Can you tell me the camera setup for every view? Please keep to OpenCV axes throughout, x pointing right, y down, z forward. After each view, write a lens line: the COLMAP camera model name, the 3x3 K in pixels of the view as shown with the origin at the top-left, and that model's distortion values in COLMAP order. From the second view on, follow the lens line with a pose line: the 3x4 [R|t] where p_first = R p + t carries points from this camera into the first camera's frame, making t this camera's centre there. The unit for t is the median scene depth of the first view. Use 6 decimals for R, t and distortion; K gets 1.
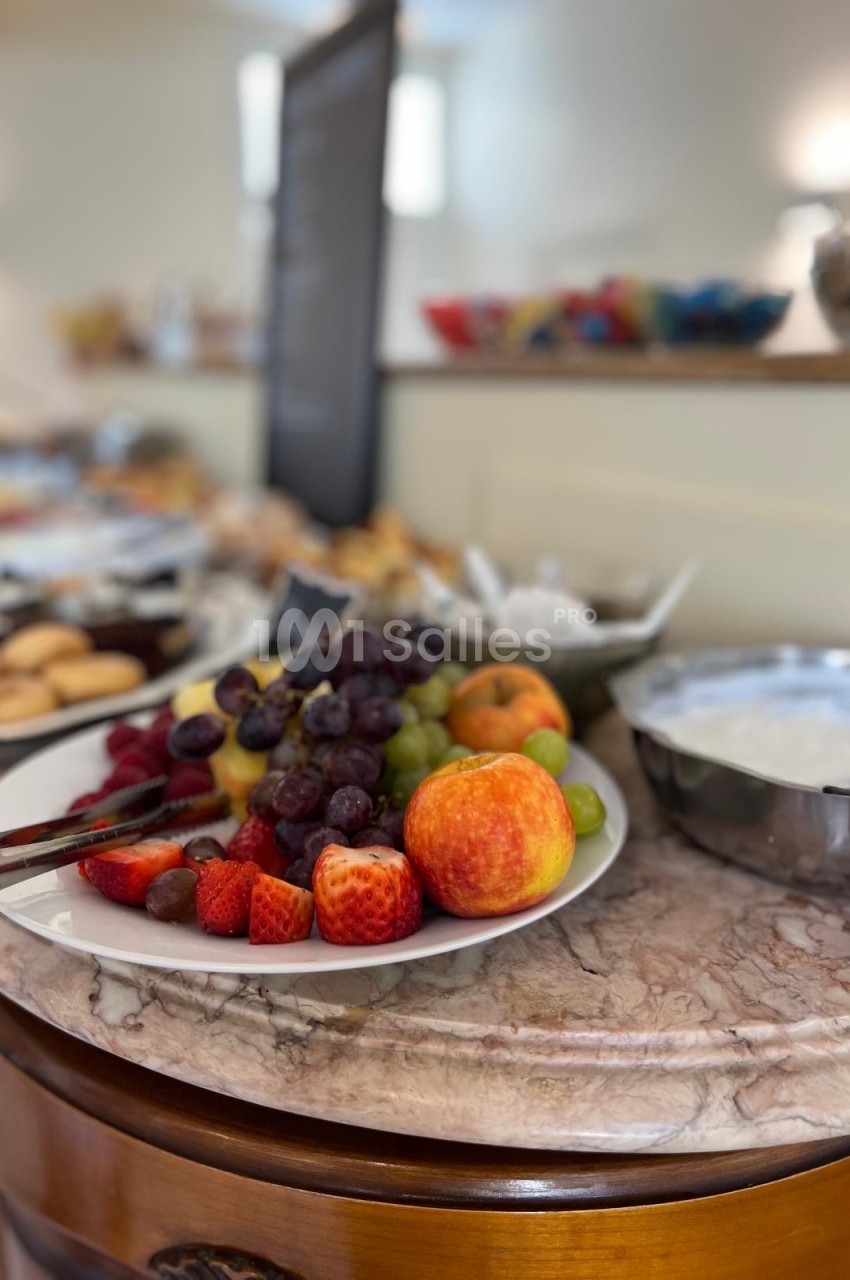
lens RADIAL K [[1005.4, 0, 423.5], [0, 1005.4, 639.4], [0, 0, 1]] dist [0.029341, -0.002317]
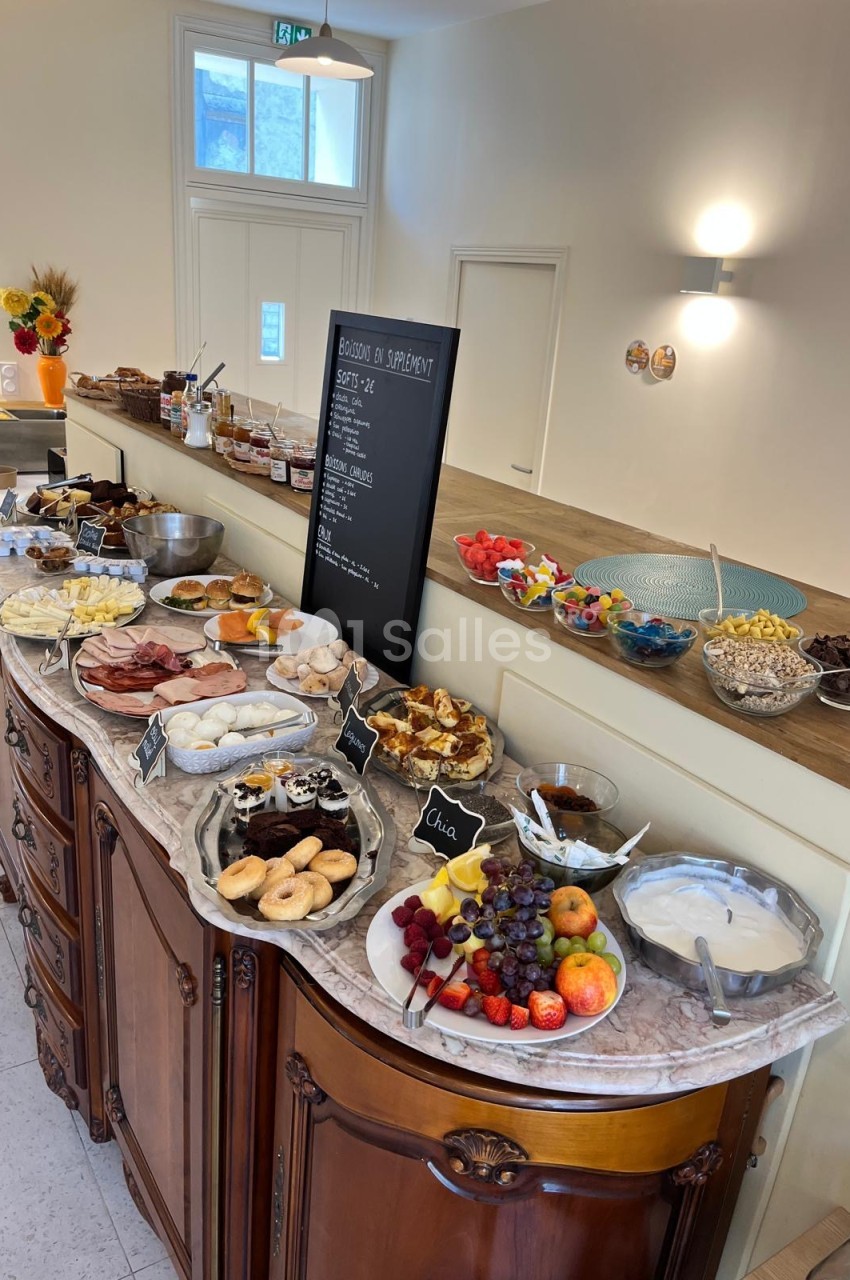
lens RADIAL K [[1005.4, 0, 427.9], [0, 1005.4, 635.5], [0, 0, 1]] dist [0.029341, -0.002317]
pose [[0.990365, 0.025894, 0.136038, -0.827201], [-0.038416, 0.995179, 0.090244, -1.071868], [-0.133045, -0.094600, 0.986585, -1.716405]]
